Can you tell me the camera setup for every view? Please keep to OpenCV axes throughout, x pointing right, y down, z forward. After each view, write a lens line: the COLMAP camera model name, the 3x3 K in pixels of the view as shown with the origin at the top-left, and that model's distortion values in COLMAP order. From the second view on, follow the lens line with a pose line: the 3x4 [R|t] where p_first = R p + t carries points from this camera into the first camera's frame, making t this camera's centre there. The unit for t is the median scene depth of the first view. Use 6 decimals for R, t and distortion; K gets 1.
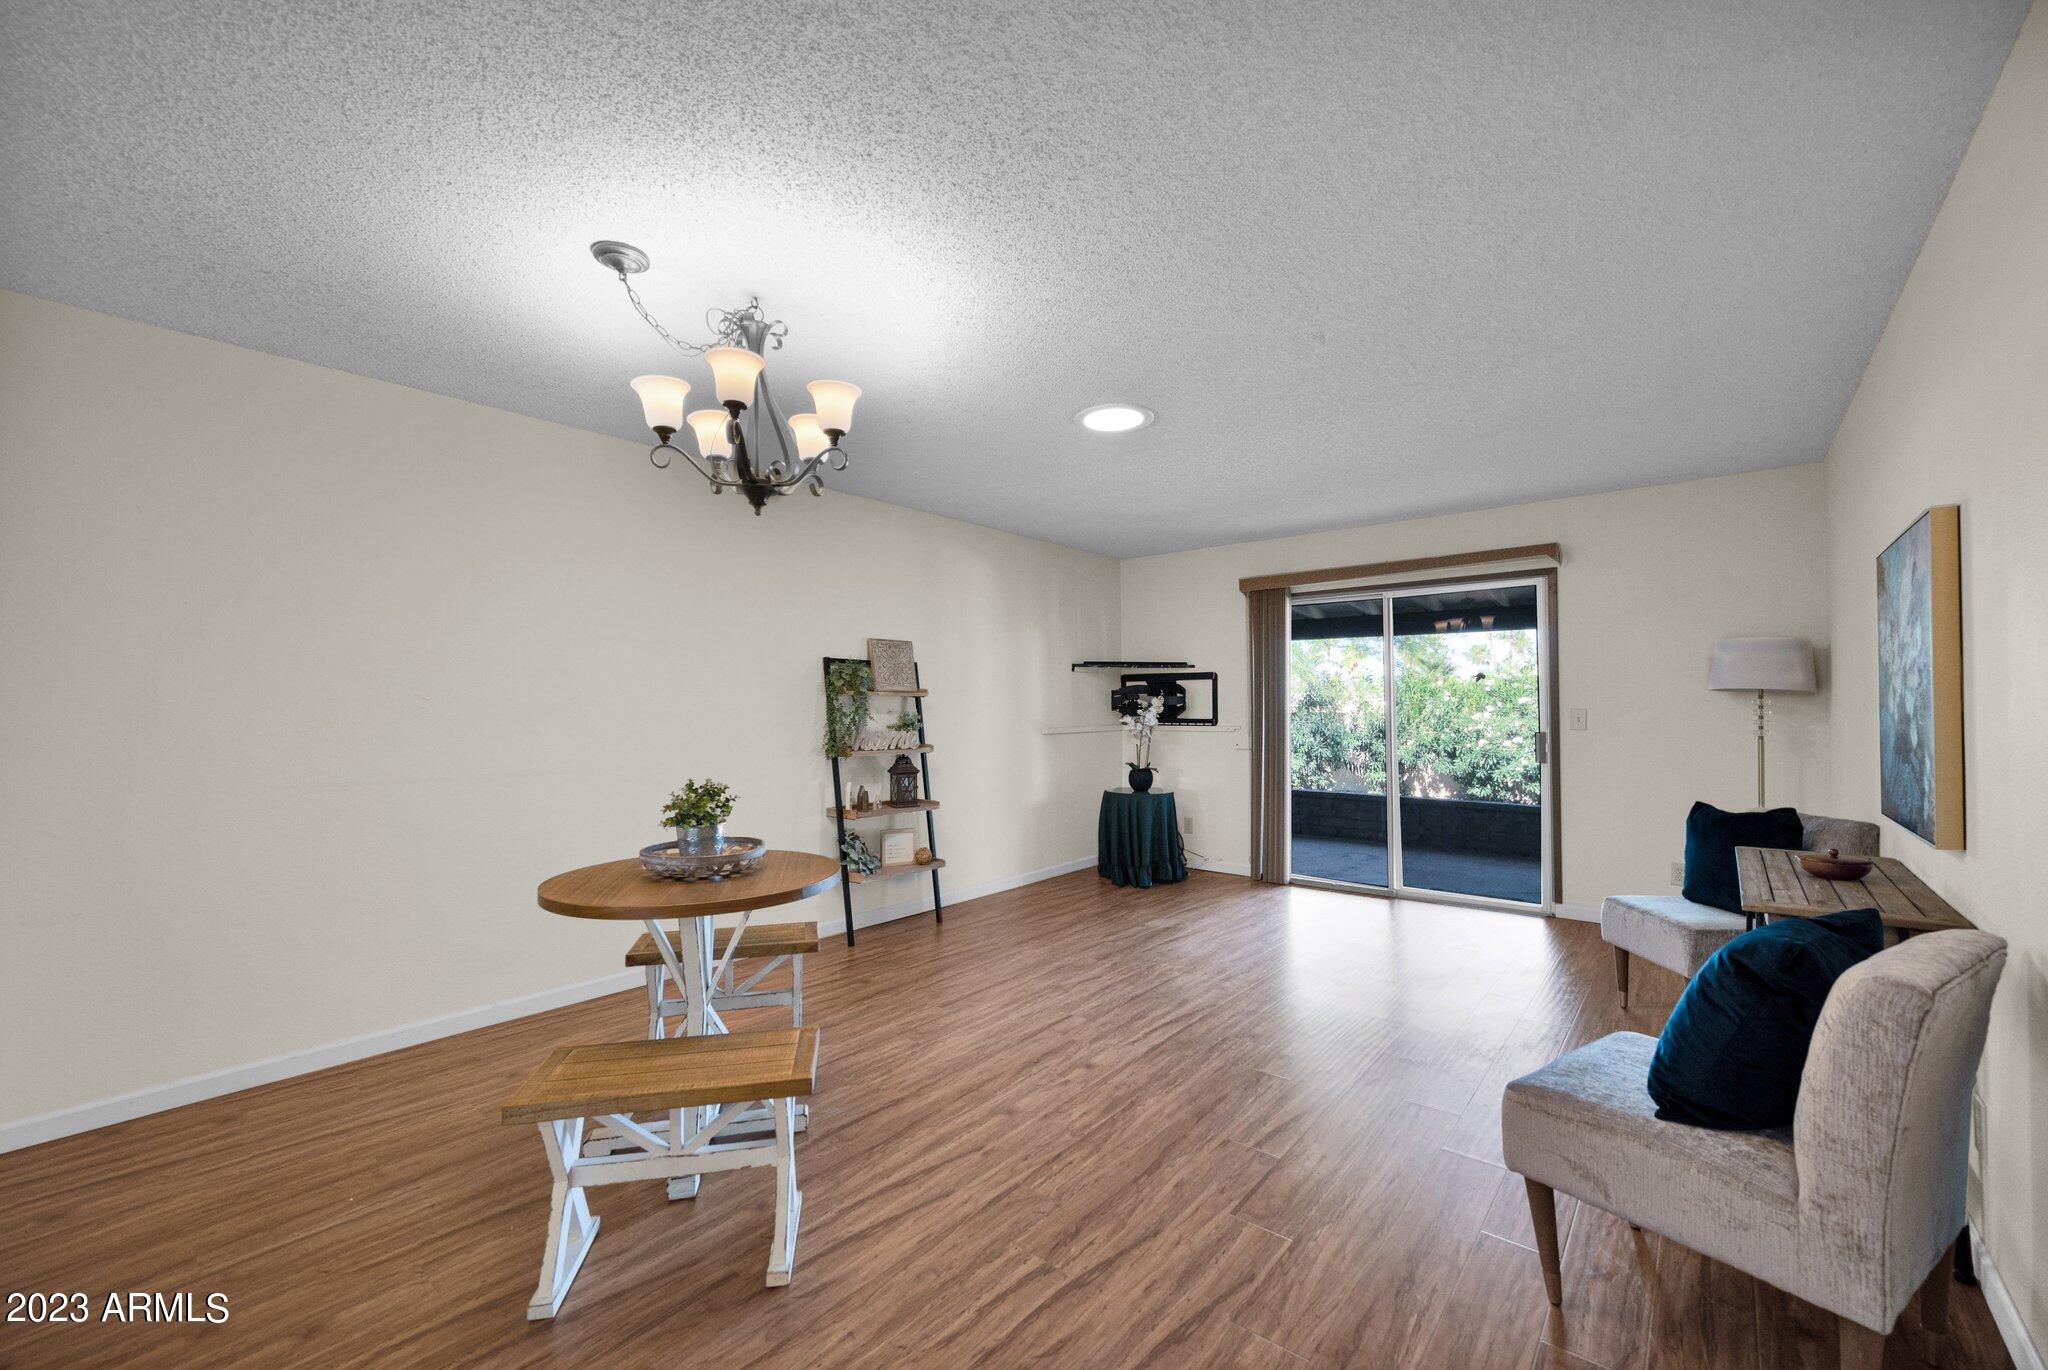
lens RADIAL K [[836.8, 0, 1027.6], [0, 836.8, 694.7], [0, 0, 1]] dist [0.000033, -0.000001]
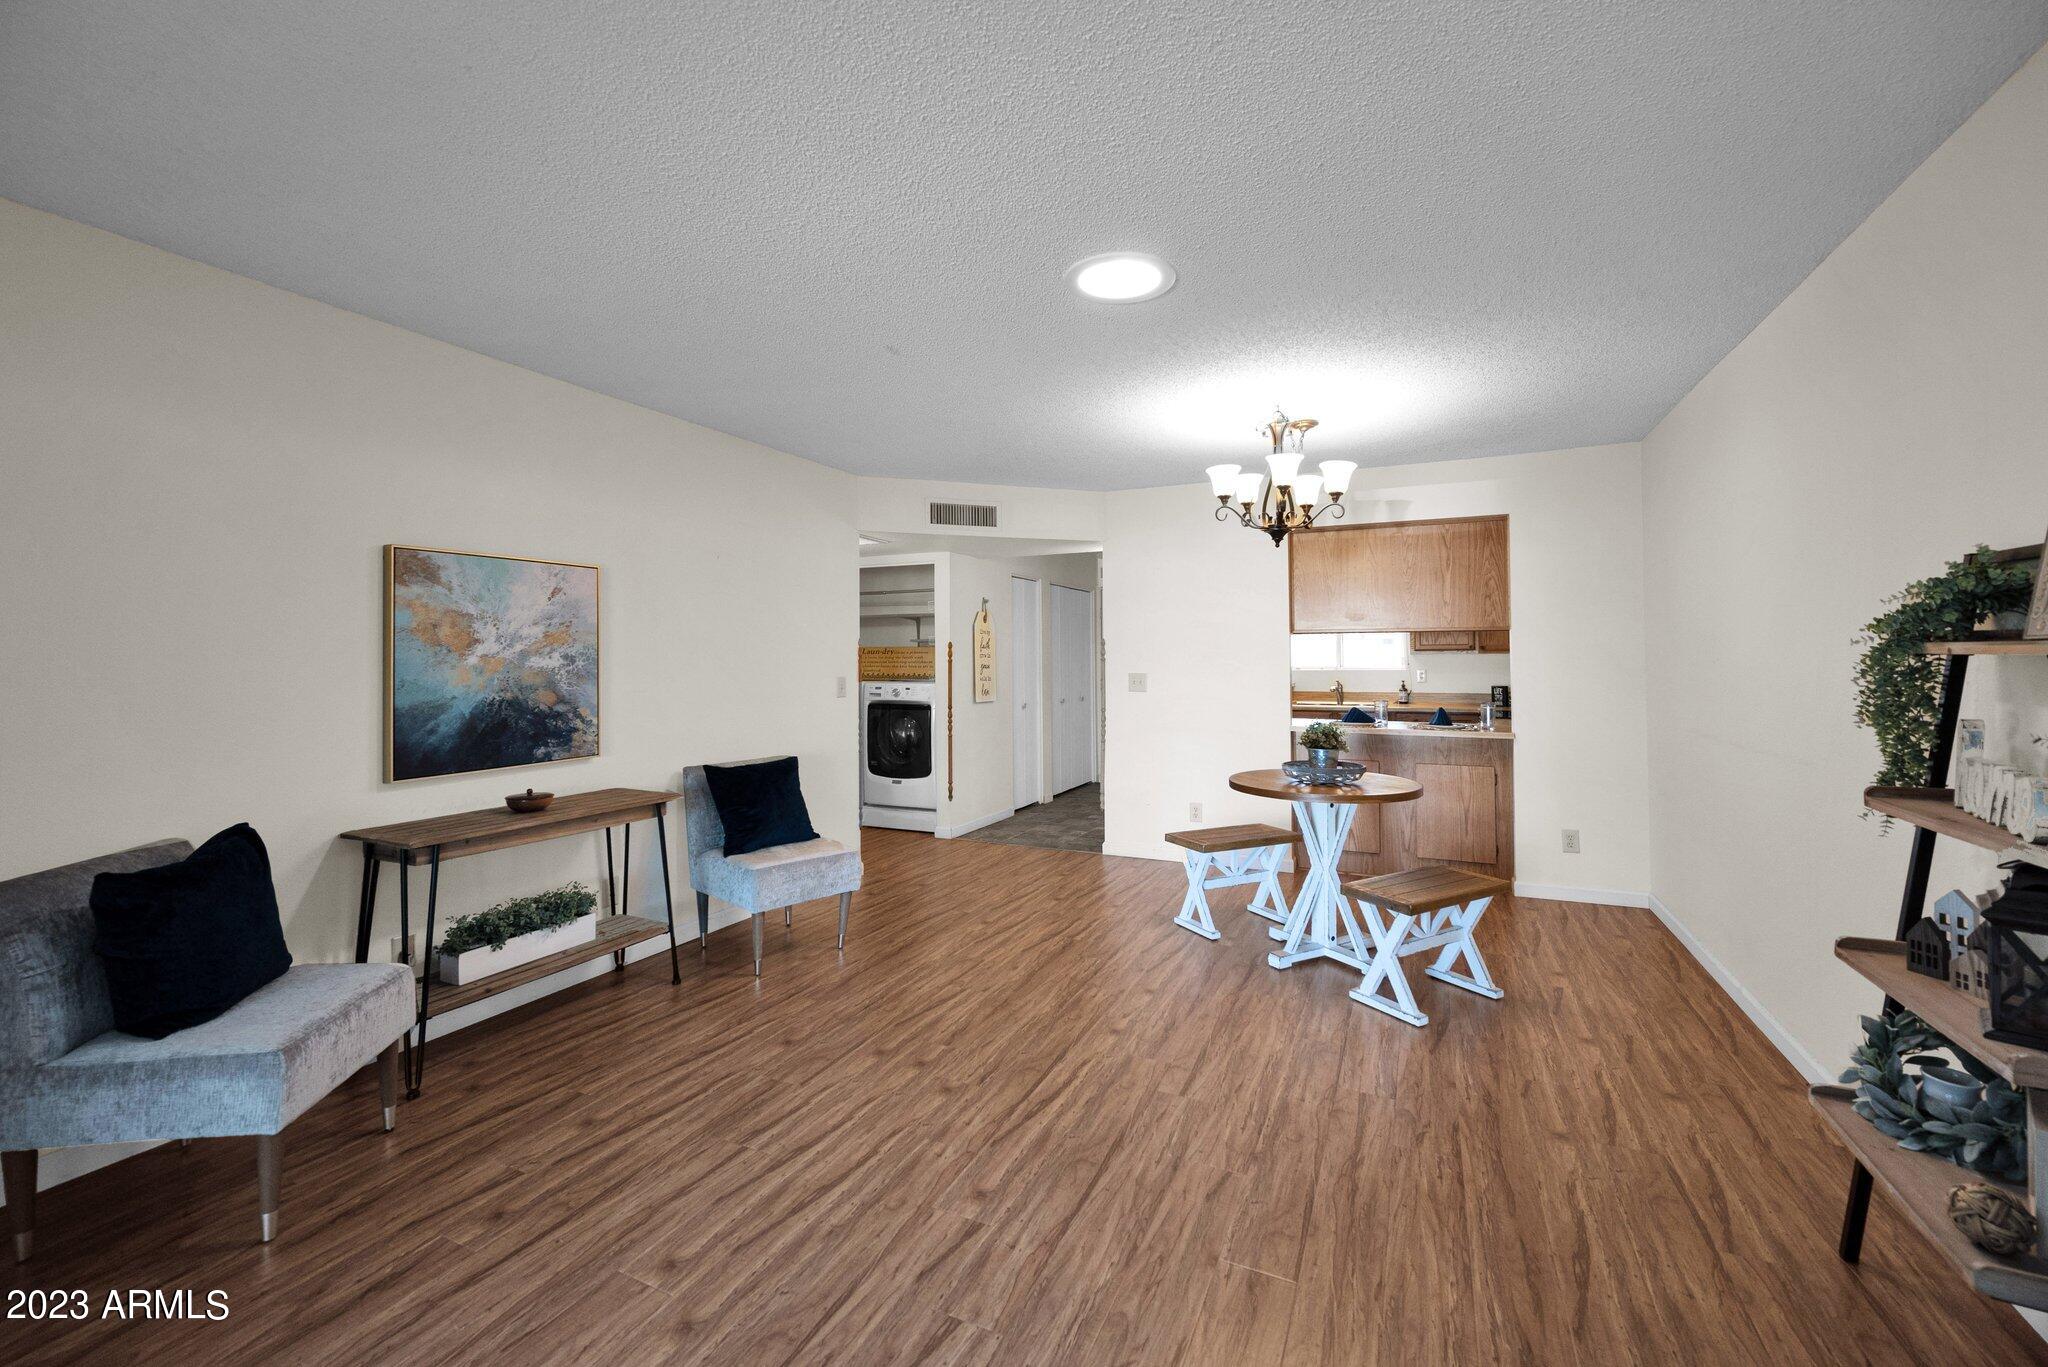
lens RADIAL K [[836.8, 0, 1023.4], [0, 836.8, 673.4], [0, 0, 1]] dist [0.000033, -0.000001]
pose [[-0.967329, 0.015167, -0.253069, 0.367569], [0.014656, 0.999885, 0.003906, 0.003976], [0.253100, 0.000070, -0.967440, 1.667485]]
